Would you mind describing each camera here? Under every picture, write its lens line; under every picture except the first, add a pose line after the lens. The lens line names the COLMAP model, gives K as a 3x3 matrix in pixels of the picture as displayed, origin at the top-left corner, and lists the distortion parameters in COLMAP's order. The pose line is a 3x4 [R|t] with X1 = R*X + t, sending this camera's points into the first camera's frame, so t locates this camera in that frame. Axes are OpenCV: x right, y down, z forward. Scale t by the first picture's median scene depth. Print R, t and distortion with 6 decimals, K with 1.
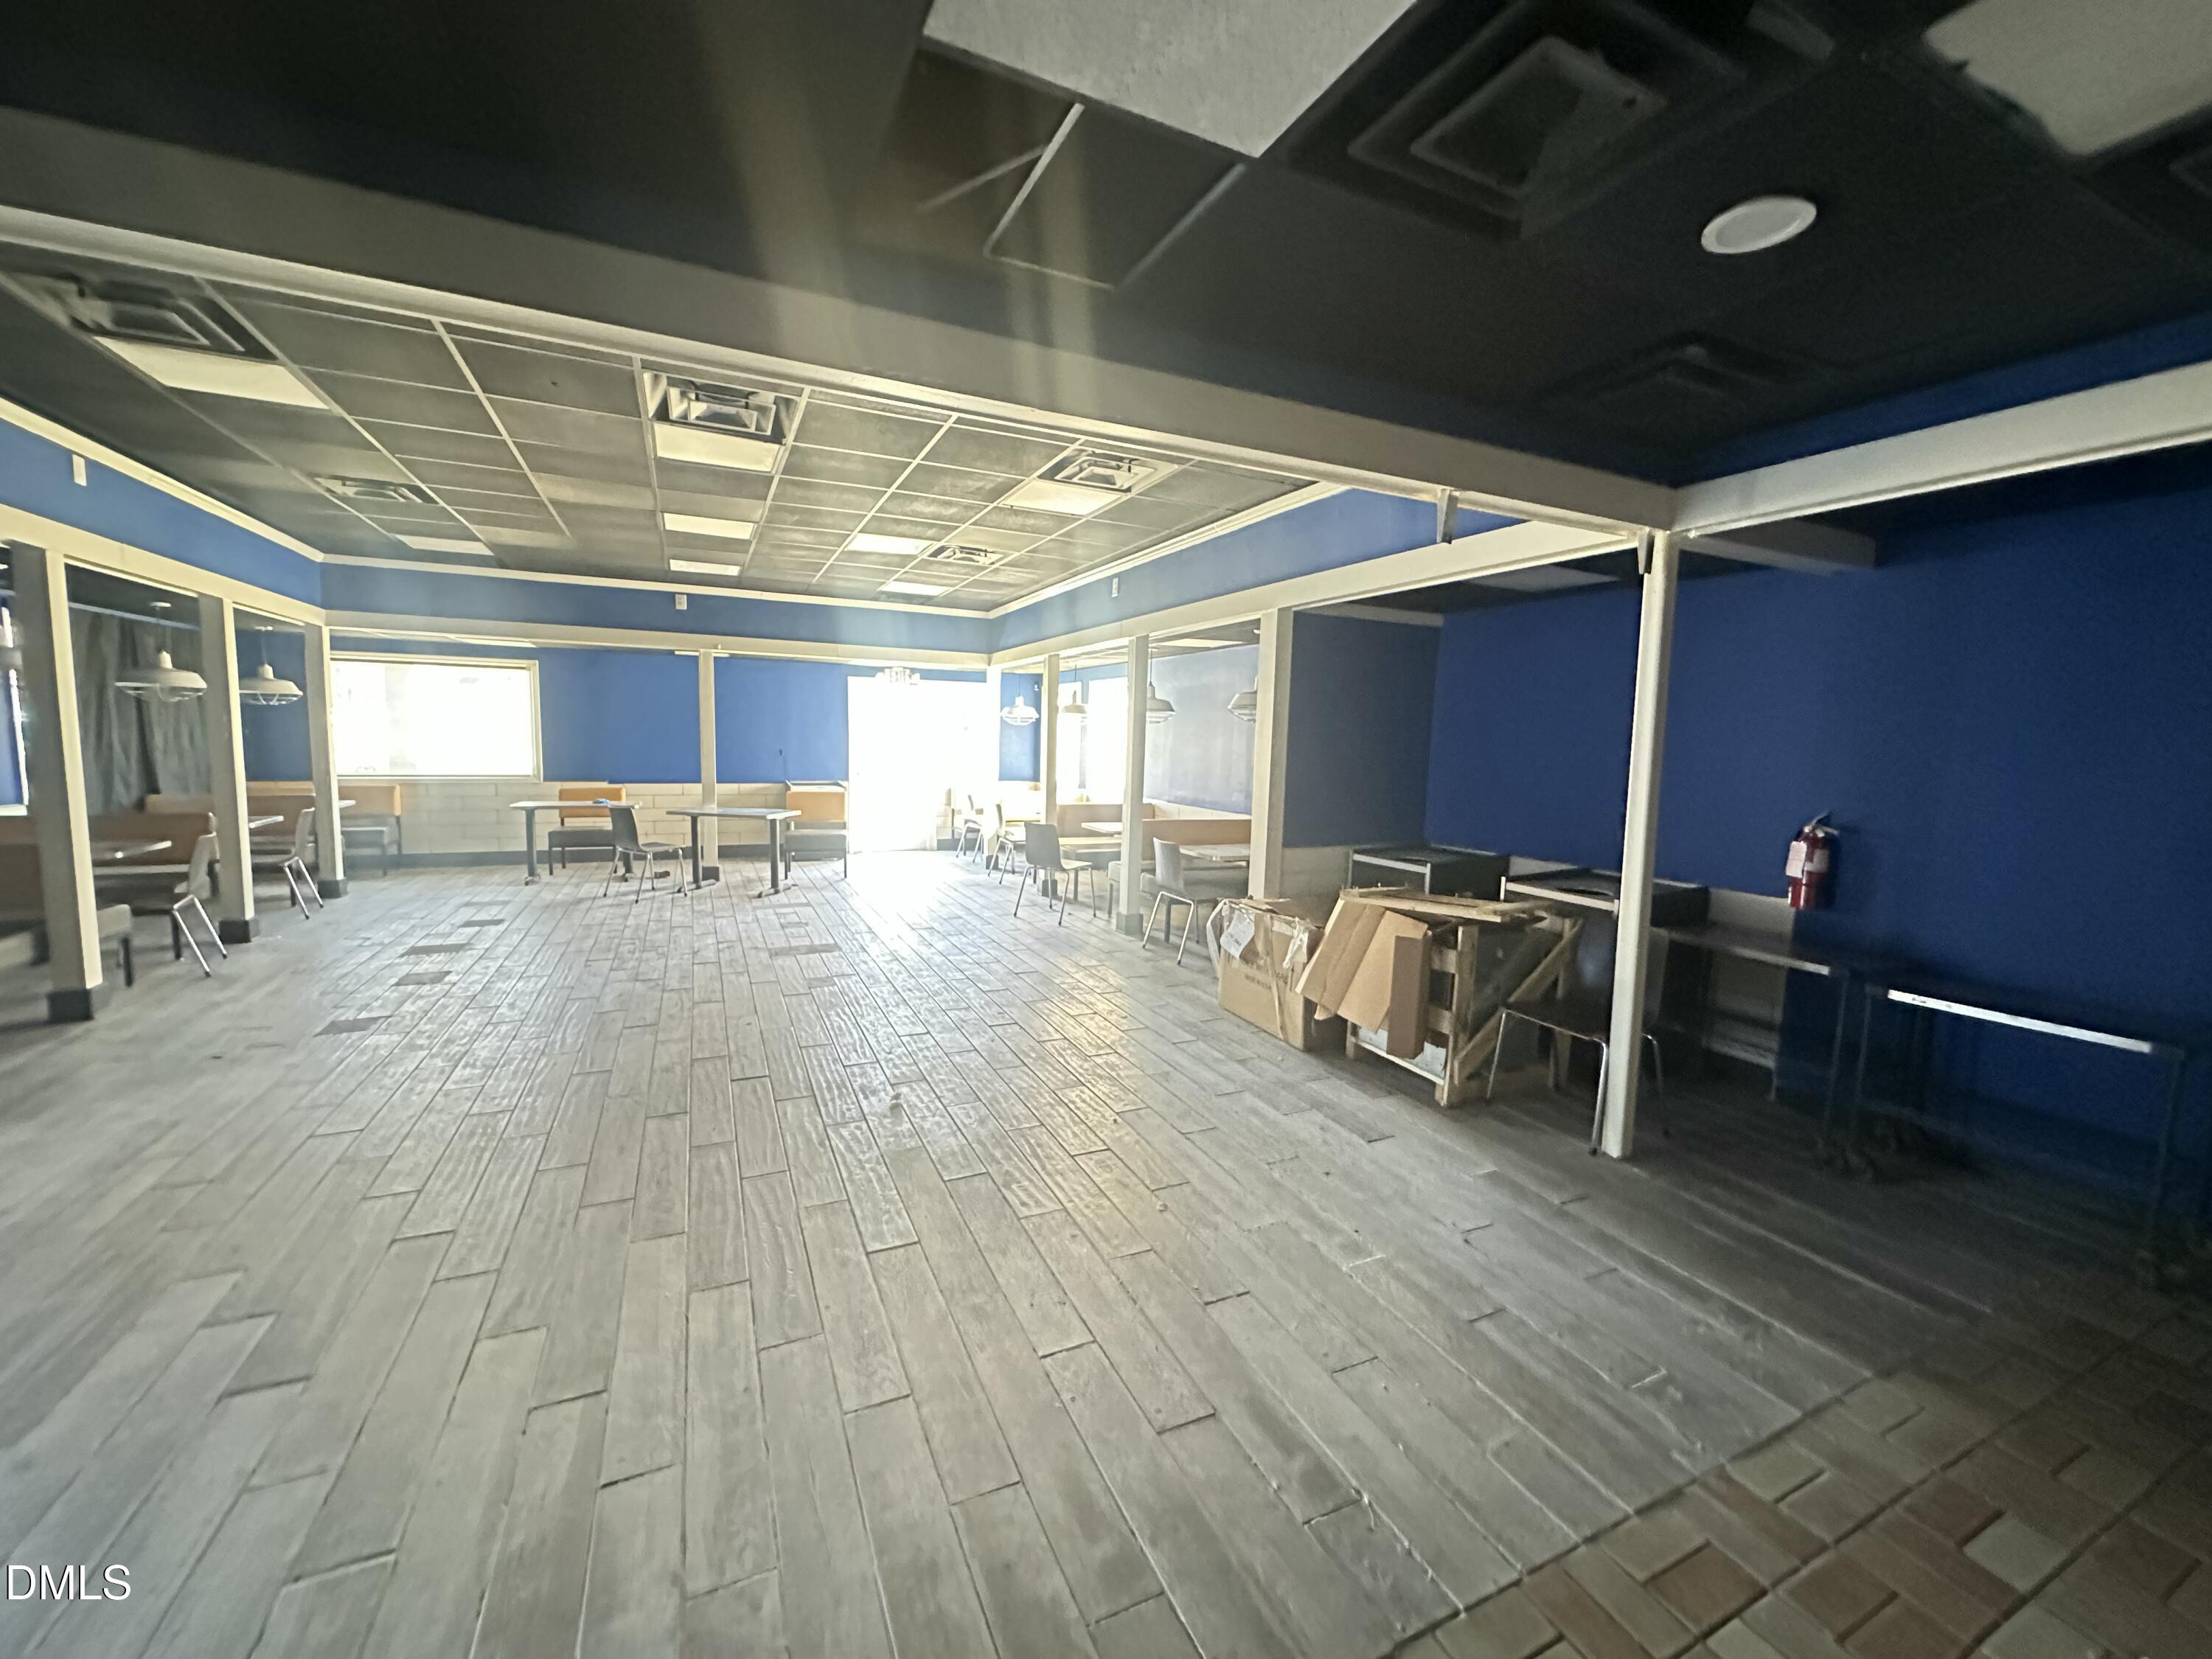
lens RADIAL K [[871.0, 0, 1106.0], [0, 871.0, 829.5], [0, 0, 1]] dist [-0.006078, 0.000215]
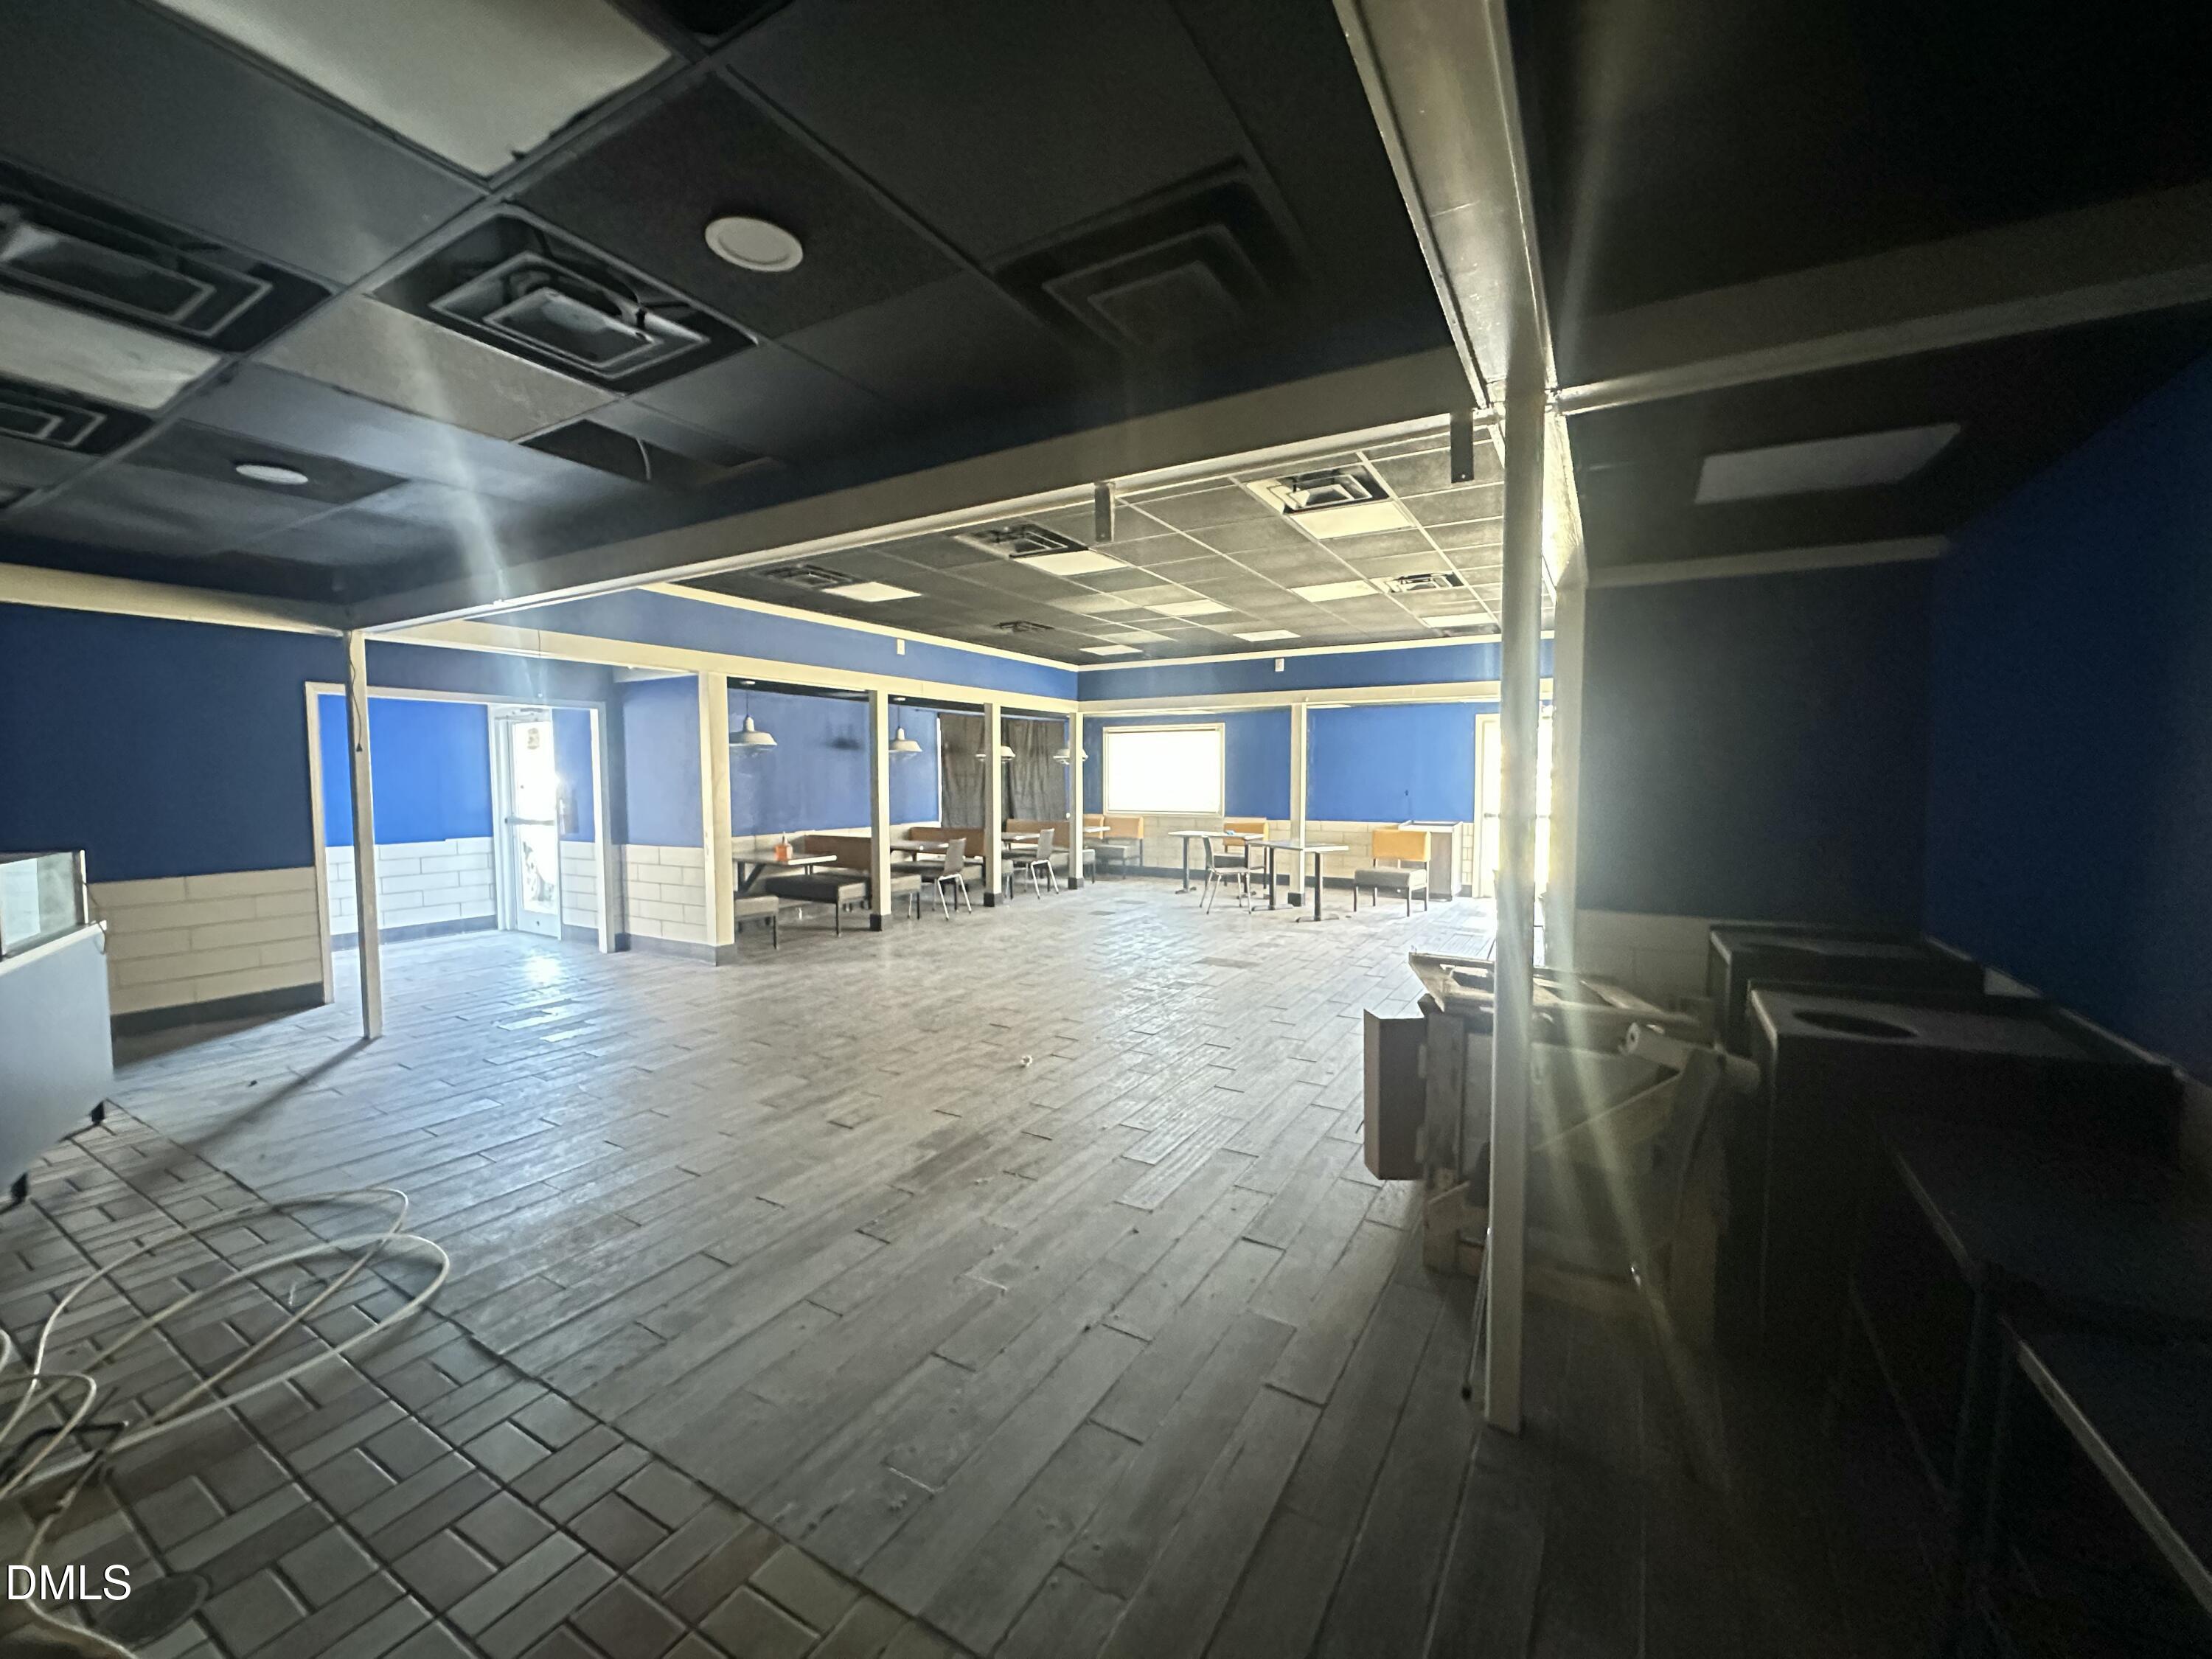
lens RADIAL K [[871.0, 0, 1106.0], [0, 871.0, 829.5], [0, 0, 1]] dist [-0.006078, 0.000215]
pose [[0.567476, 0.024174, -0.823035, 0.394944], [-0.067472, 0.997573, -0.017221, -0.003816], [0.820621, 0.065304, 0.567730, 0.171563]]
